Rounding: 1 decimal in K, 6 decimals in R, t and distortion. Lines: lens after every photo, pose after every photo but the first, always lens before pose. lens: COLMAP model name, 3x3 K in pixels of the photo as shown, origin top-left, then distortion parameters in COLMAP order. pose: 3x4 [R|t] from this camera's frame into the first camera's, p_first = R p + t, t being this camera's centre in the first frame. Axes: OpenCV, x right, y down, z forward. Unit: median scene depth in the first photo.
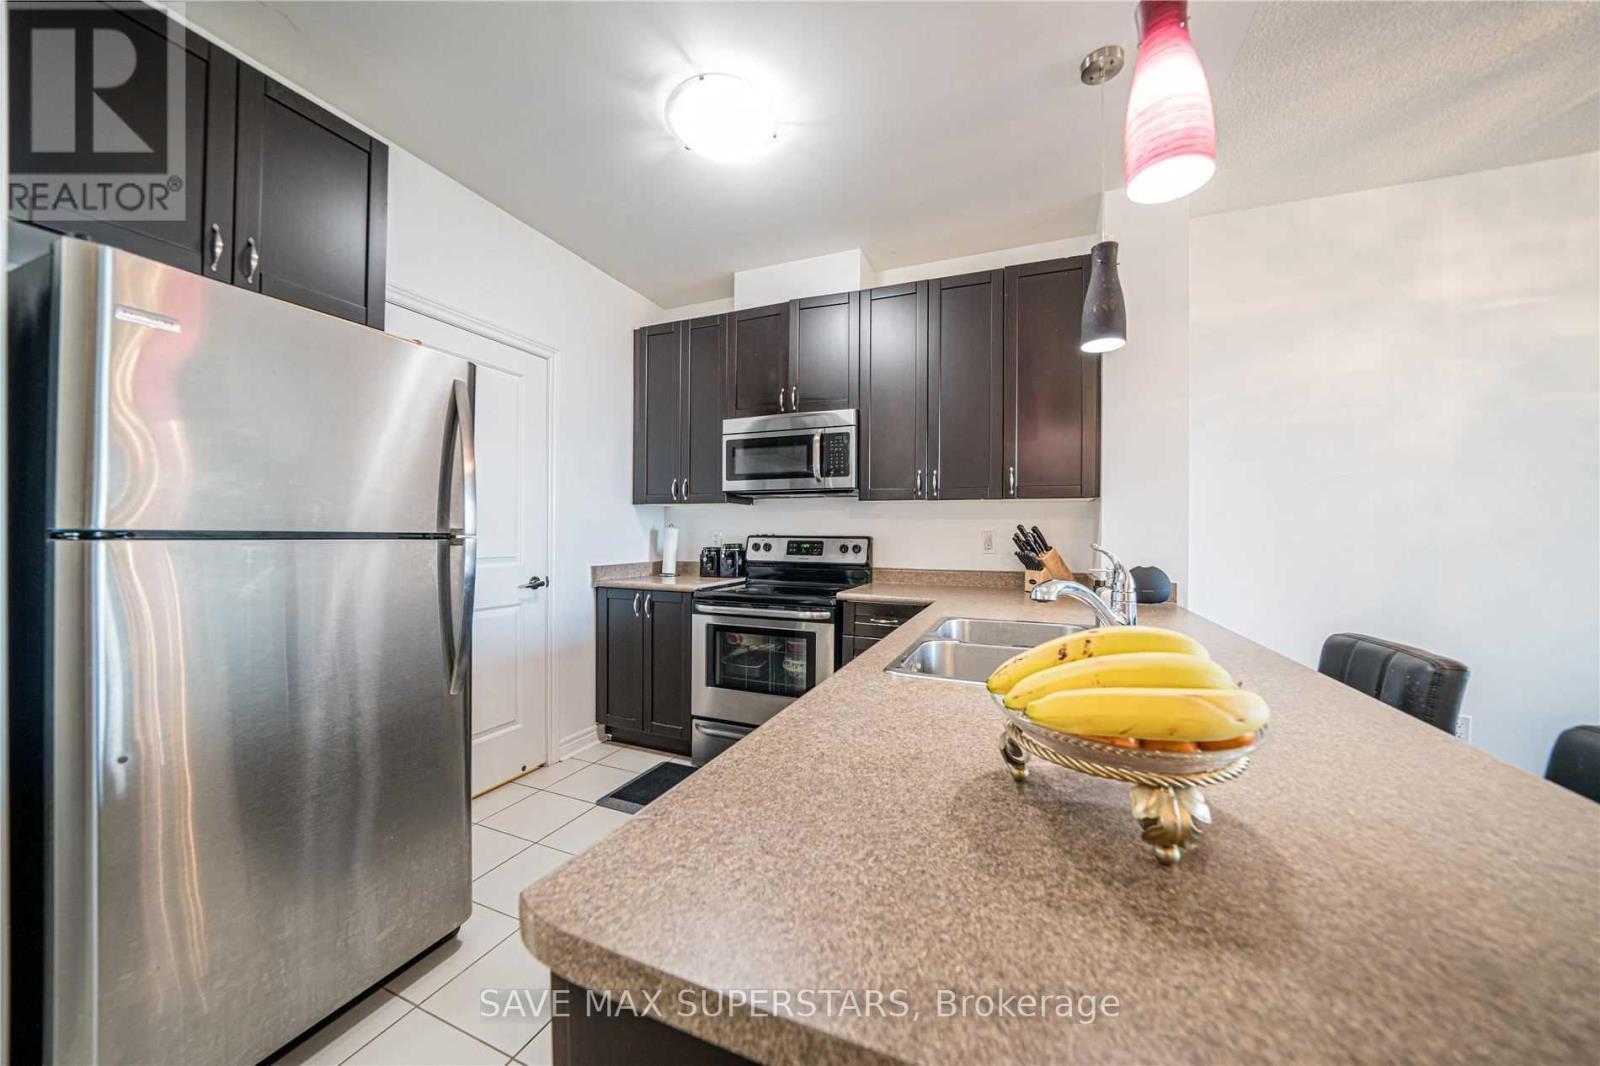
lens RADIAL K [[556.1, 0, 798.7], [0, 556.1, 535.1], [0, 0, 1]] dist [-0.027428, 0.003267]
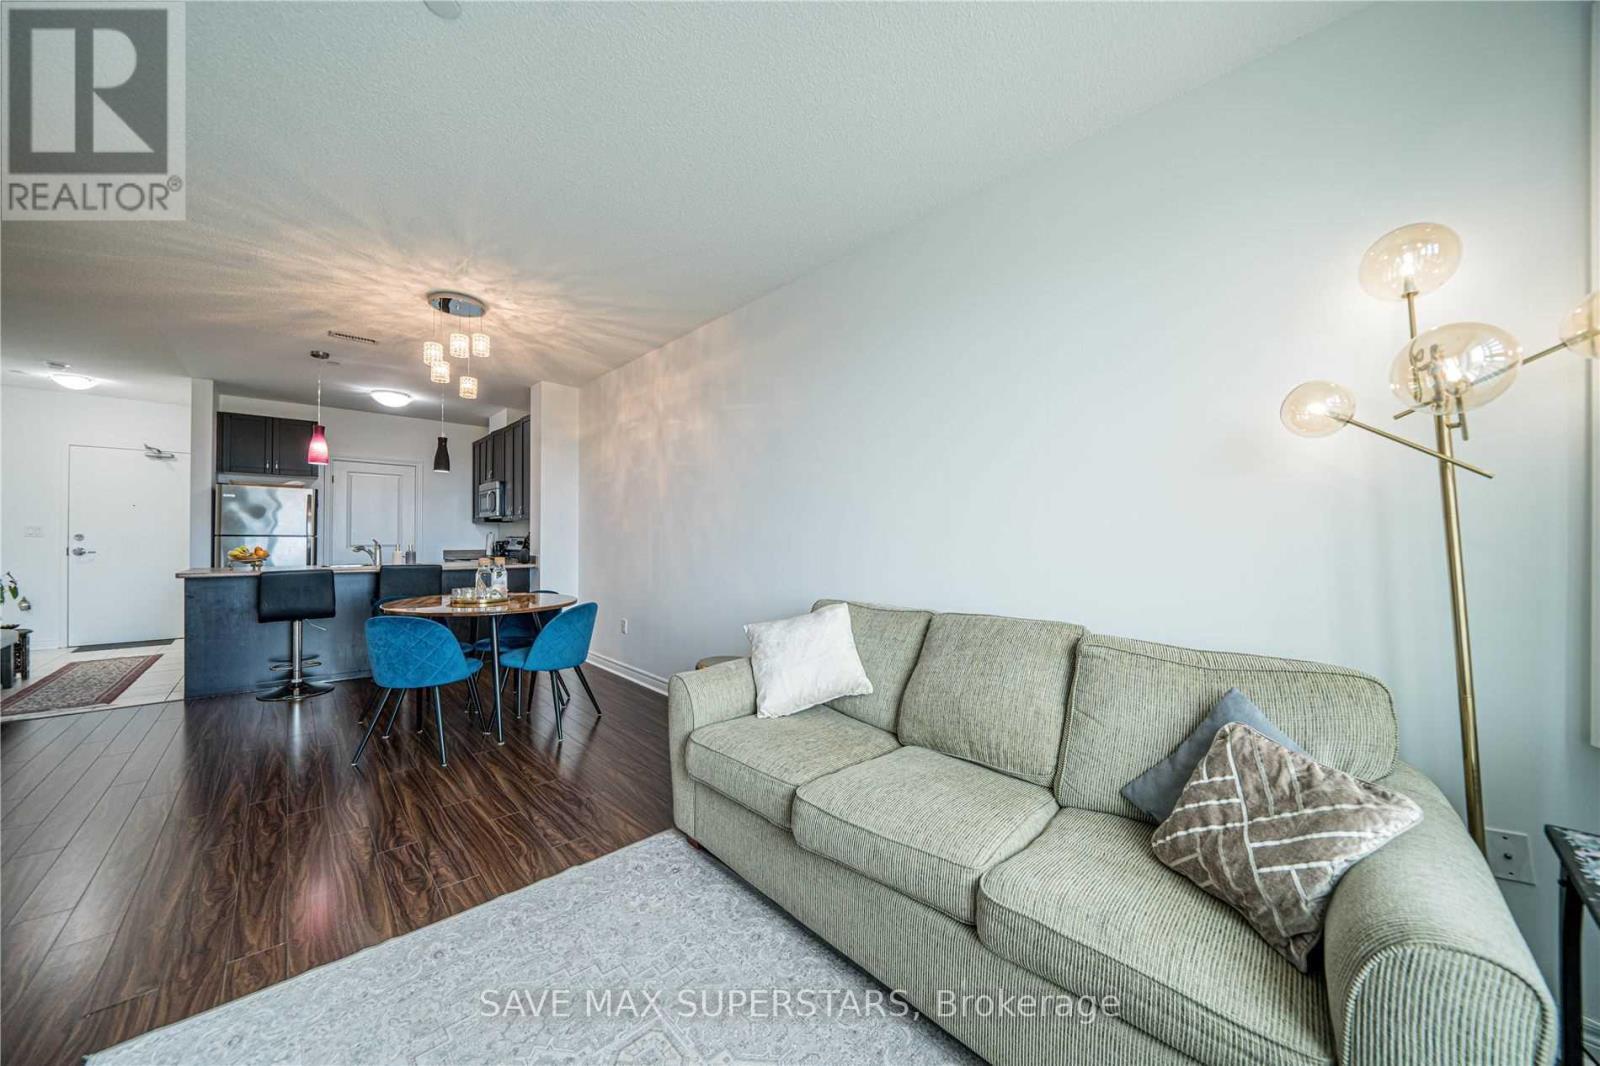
lens RADIAL K [[556.1, 0, 802.5], [0, 556.1, 536.0], [0, 0, 1]] dist [-0.027428, 0.003267]
pose [[0.914331, -0.005517, -0.404930, 2.037150], [0.001328, 0.999943, -0.010626, 0.022000], [0.404965, 0.009178, 0.914286, -0.531948]]
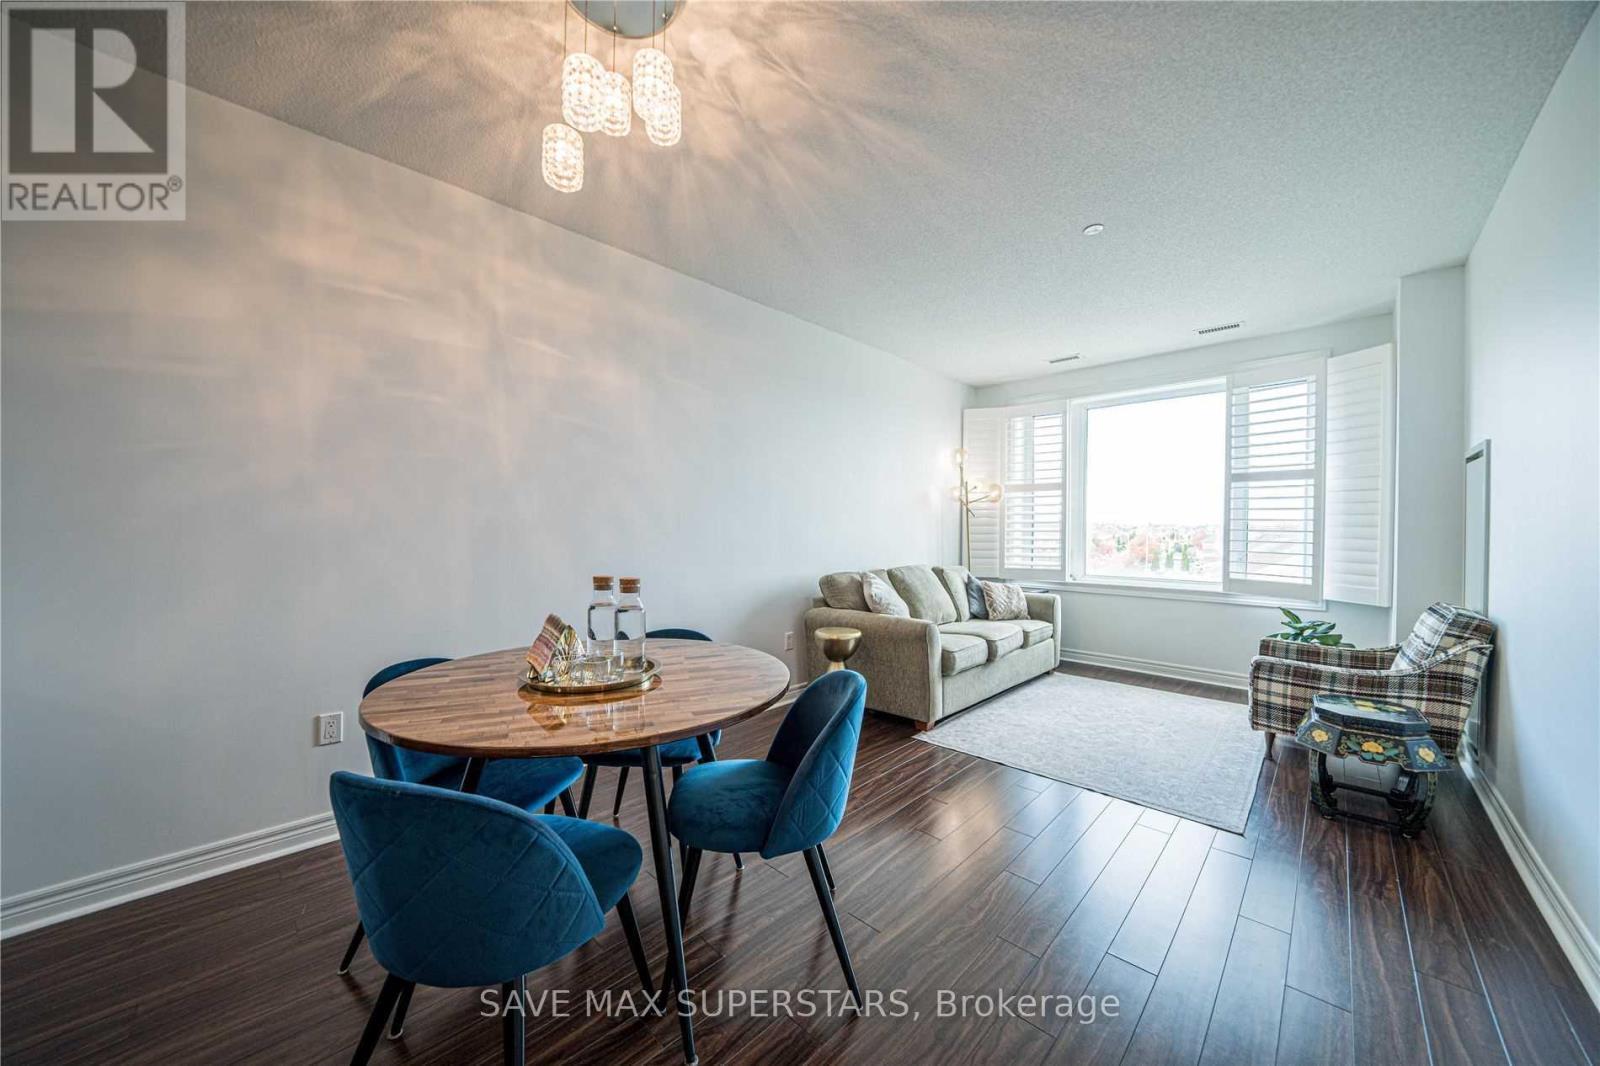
lens RADIAL K [[556.1, 0, 797.1], [0, 556.1, 533.4], [0, 0, 1]] dist [-0.027428, 0.003267]
pose [[0.371194, -0.012422, 0.928472, 0.481486], [0.000099, 0.999911, 0.013338, 0.004316], [-0.928555, -0.004859, 0.371163, -0.091626]]
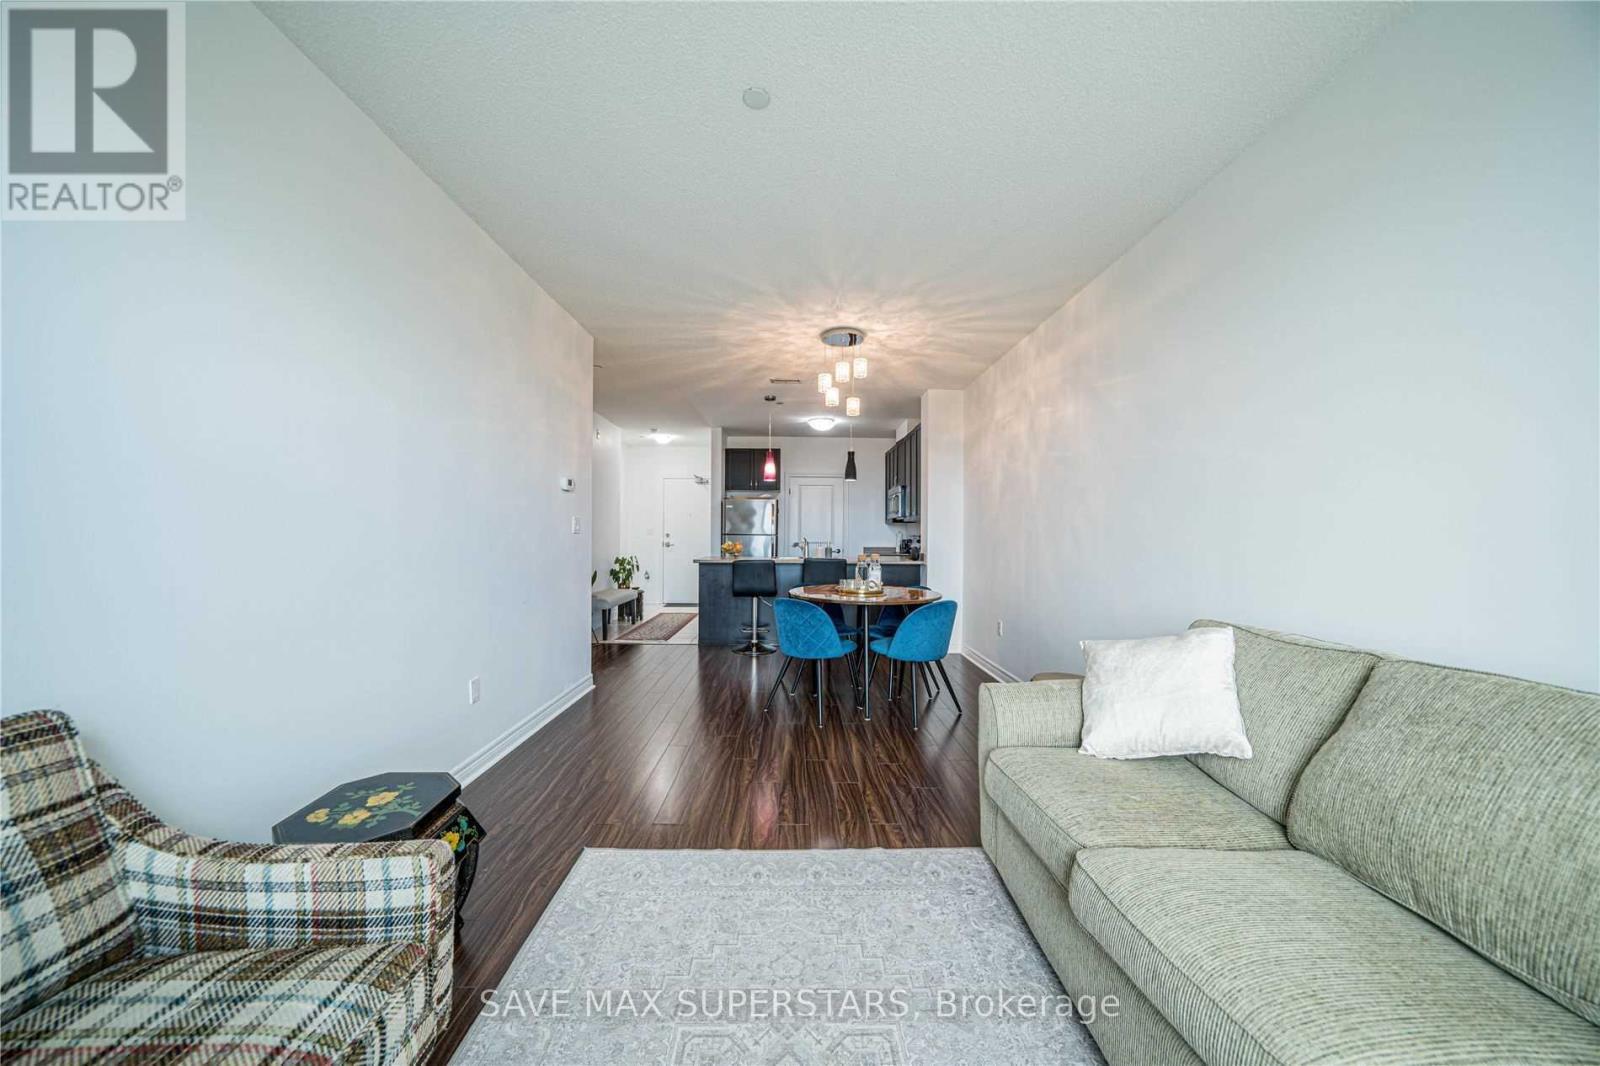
lens RADIAL K [[556.1, 0, 797.5], [0, 556.1, 536.0], [0, 0, 1]] dist [-0.027428, 0.003267]
pose [[0.396821, -0.003305, -0.917890, 2.118966], [-0.006990, 0.999954, -0.006622, 0.021691], [0.917870, 0.009044, 0.396779, -0.413484]]
